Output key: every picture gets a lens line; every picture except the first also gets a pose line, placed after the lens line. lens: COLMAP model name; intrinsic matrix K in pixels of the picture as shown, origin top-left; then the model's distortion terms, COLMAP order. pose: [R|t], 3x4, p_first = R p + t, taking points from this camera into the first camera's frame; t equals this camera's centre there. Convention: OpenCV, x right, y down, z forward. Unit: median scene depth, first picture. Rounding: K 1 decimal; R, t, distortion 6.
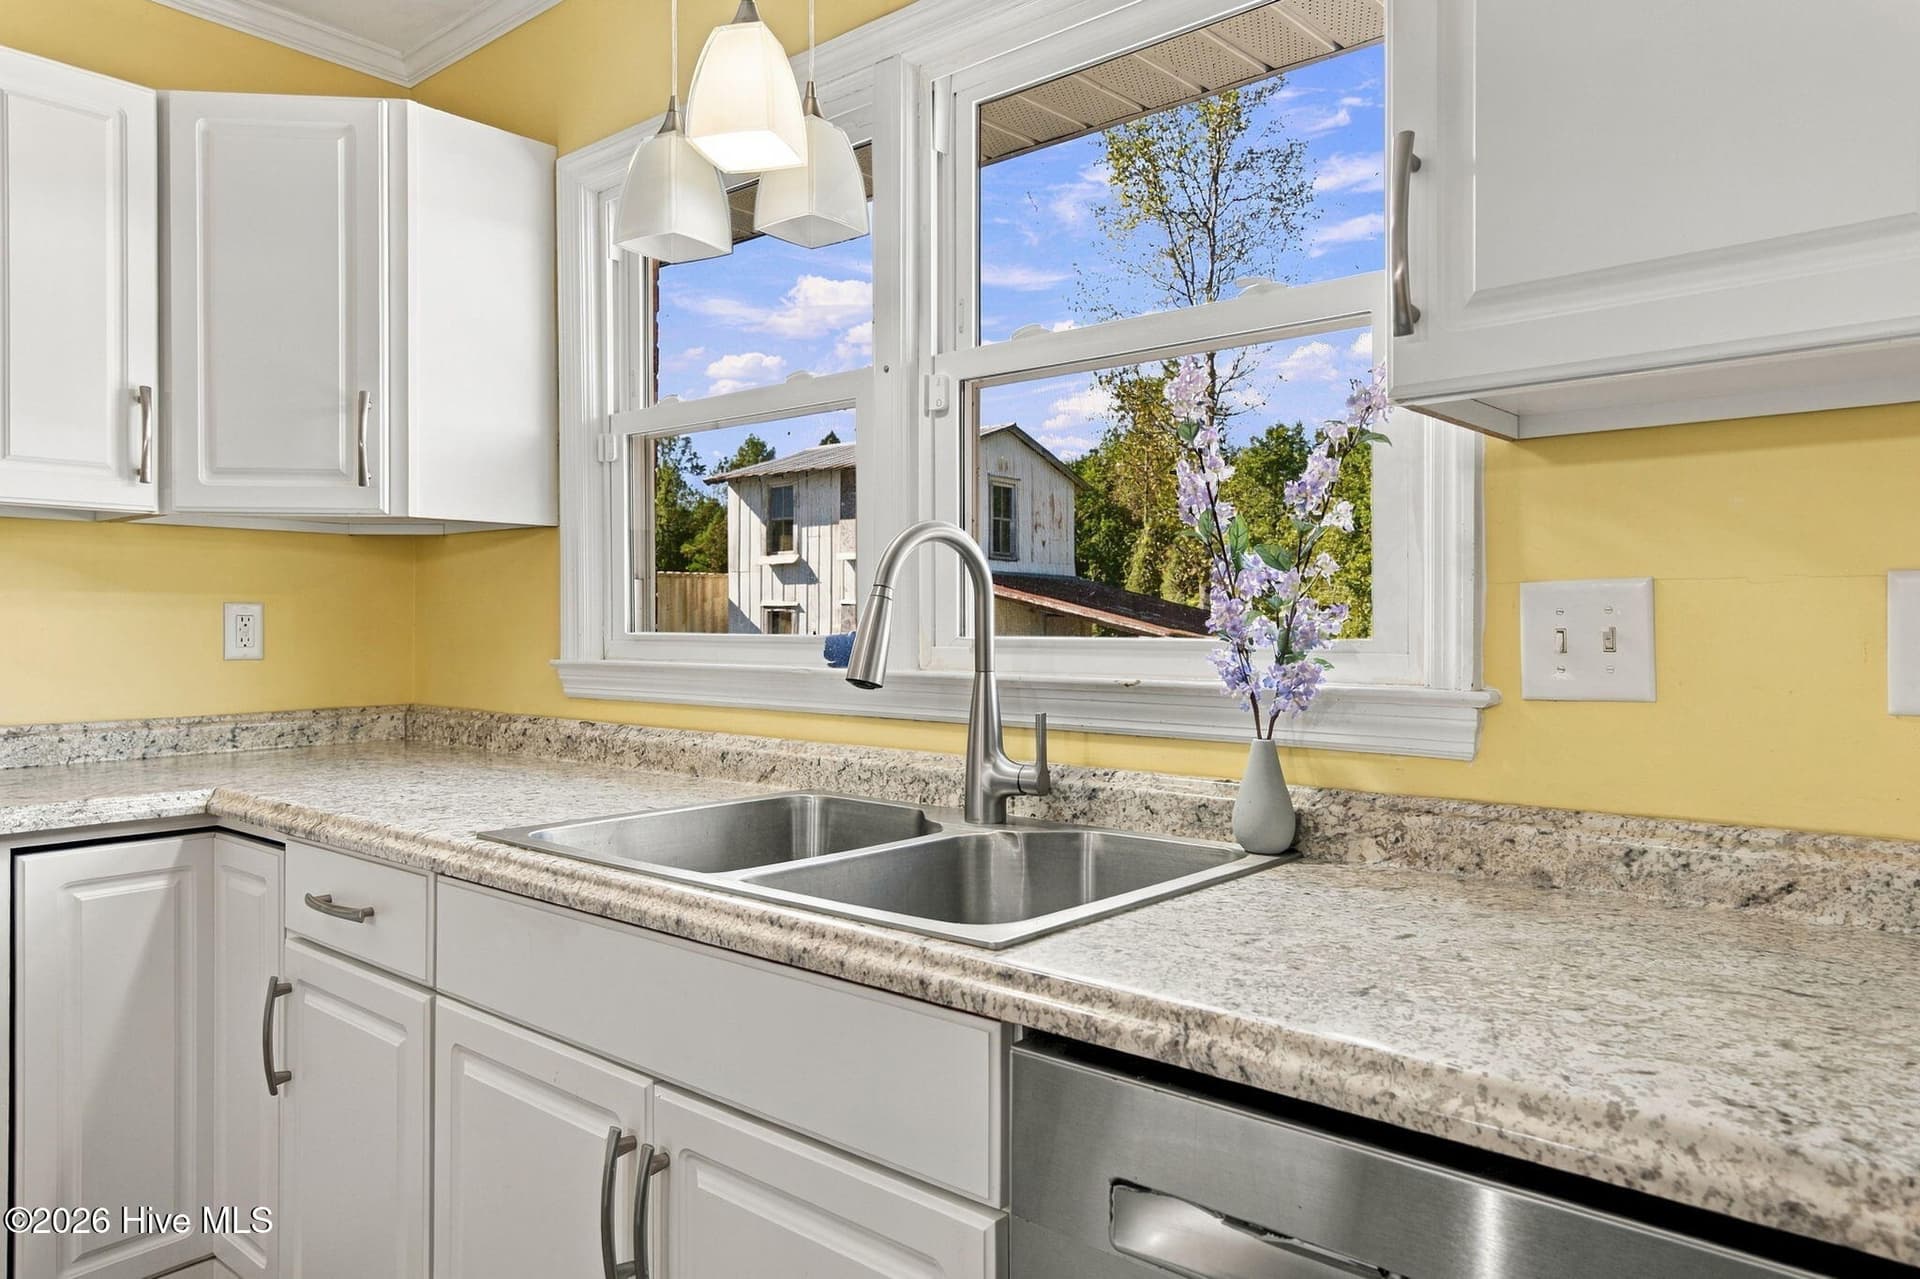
lens RADIAL K [[1258.5, 0, 955.1], [0, 1258.5, 636.4], [0, 0, 1]] dist [0.041668, 0.000432]
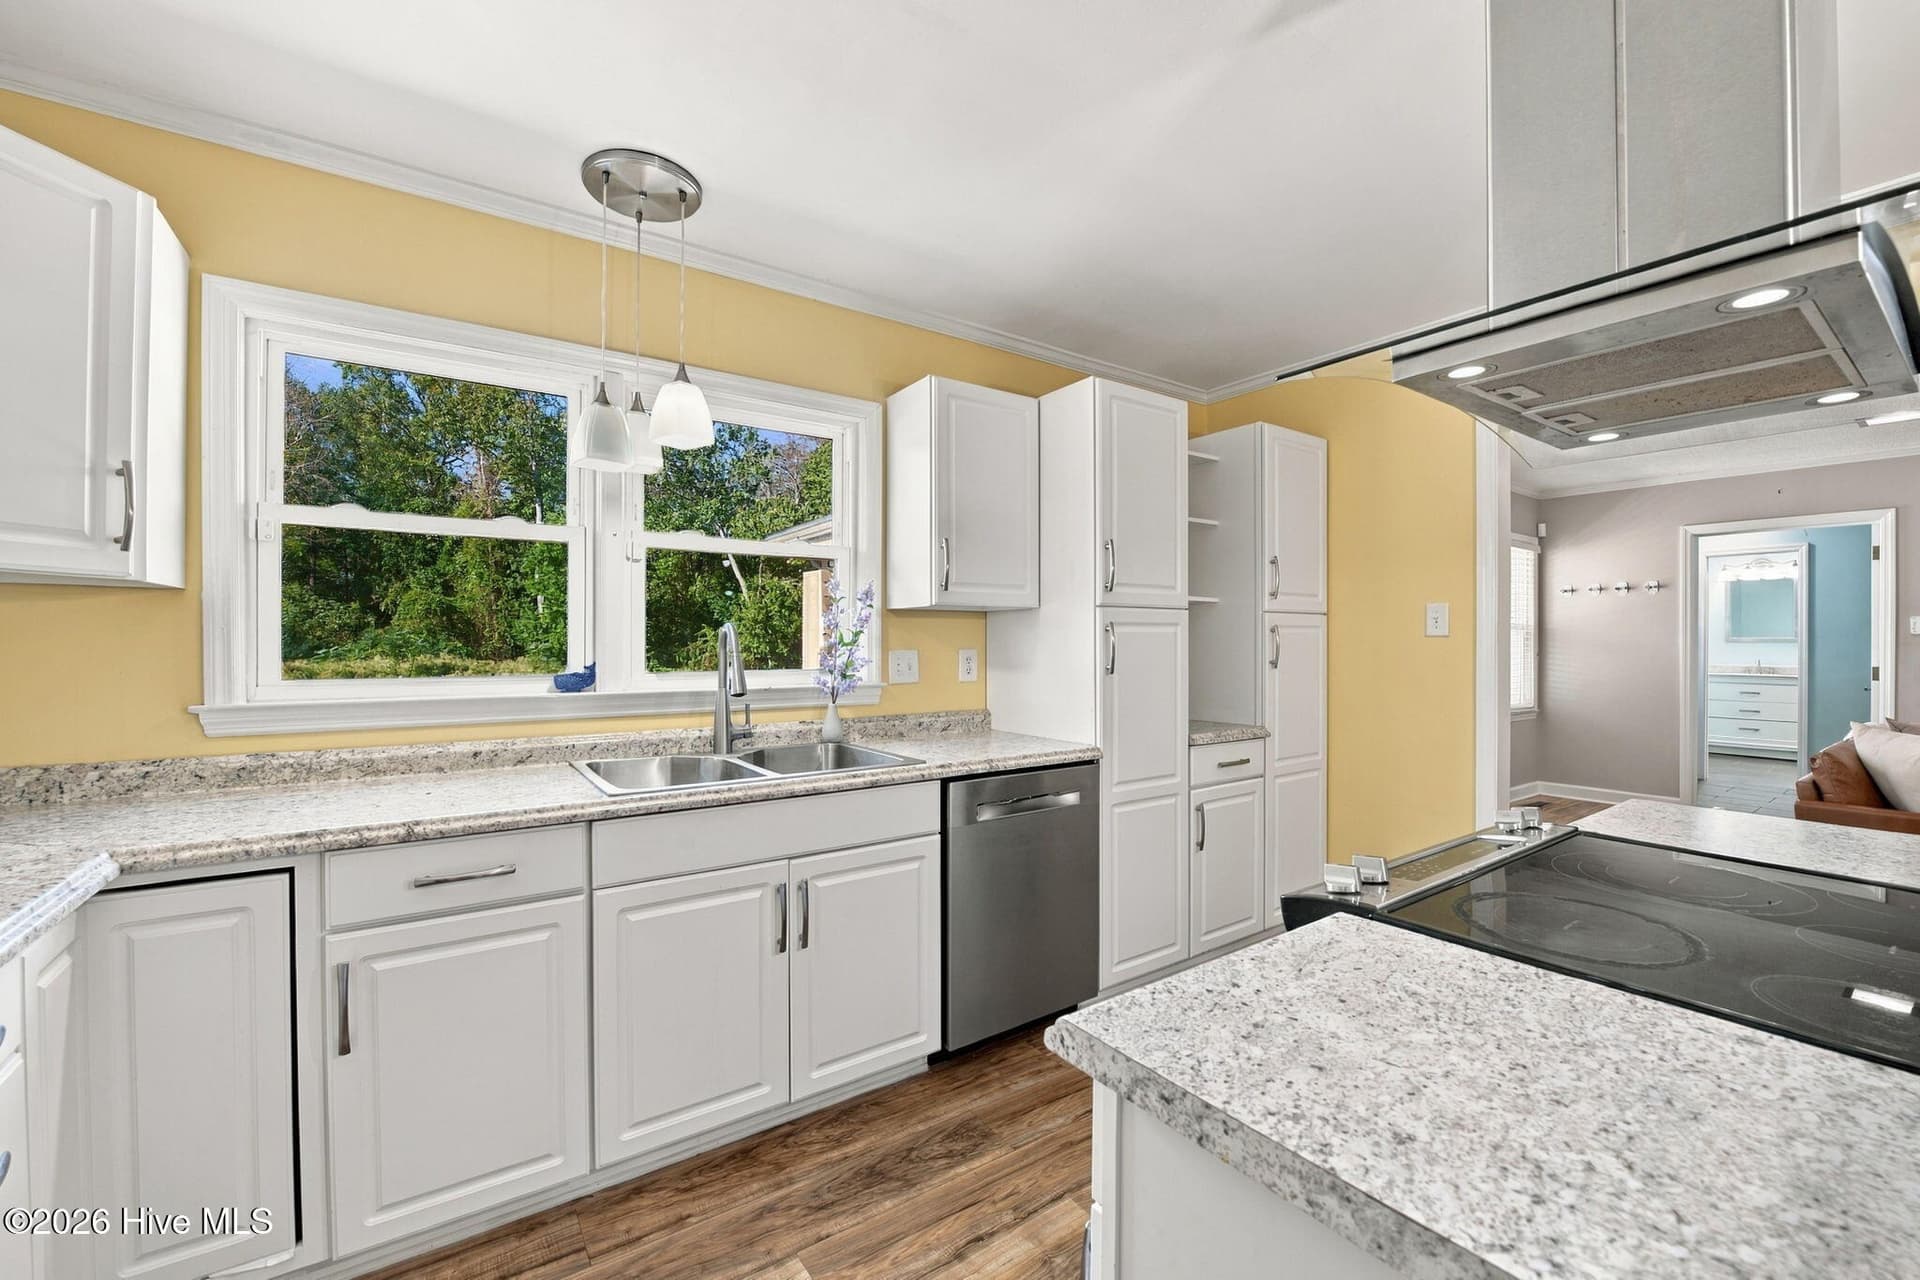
lens RADIAL K [[769.9, 0, 952.8], [0, 769.9, 639.1], [0, 0, 1]] dist [-0.001478, -0.000026]
pose [[0.244198, 0.003213, 0.969720, -1.252395], [0.005596, 0.999973, -0.004722, -0.052332], [-0.969709, 0.006580, 0.244173, 0.254663]]
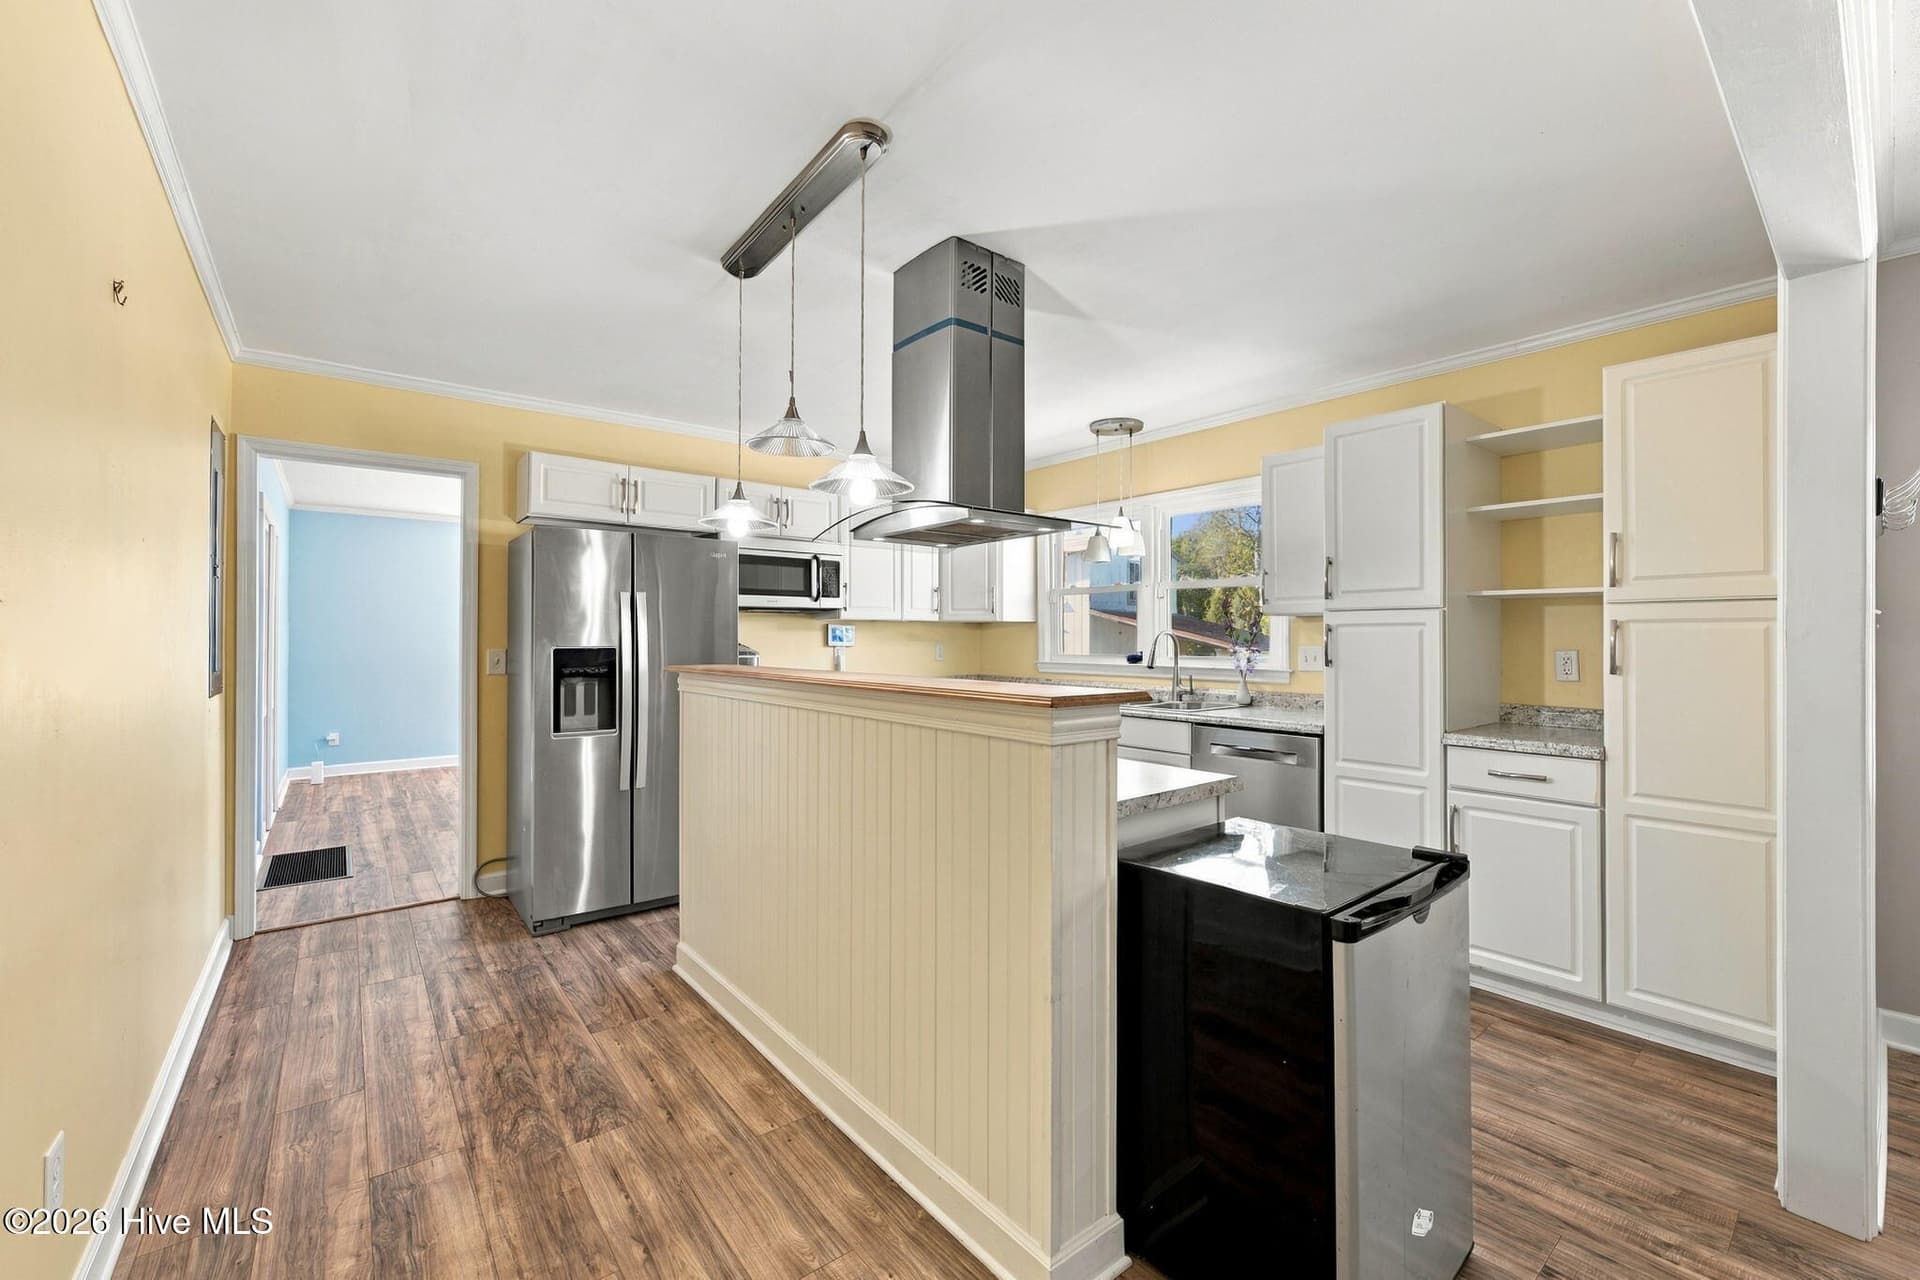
lens RADIAL K [[769.9, 0, 963.1], [0, 769.9, 641.6], [0, 0, 1]] dist [-0.001478, -0.000026]
pose [[0.985079, 0.000563, -0.172100, -0.237841], [-0.001144, 0.999994, -0.003279, -0.041090], [0.172097, 0.003427, 0.985074, -1.659414]]
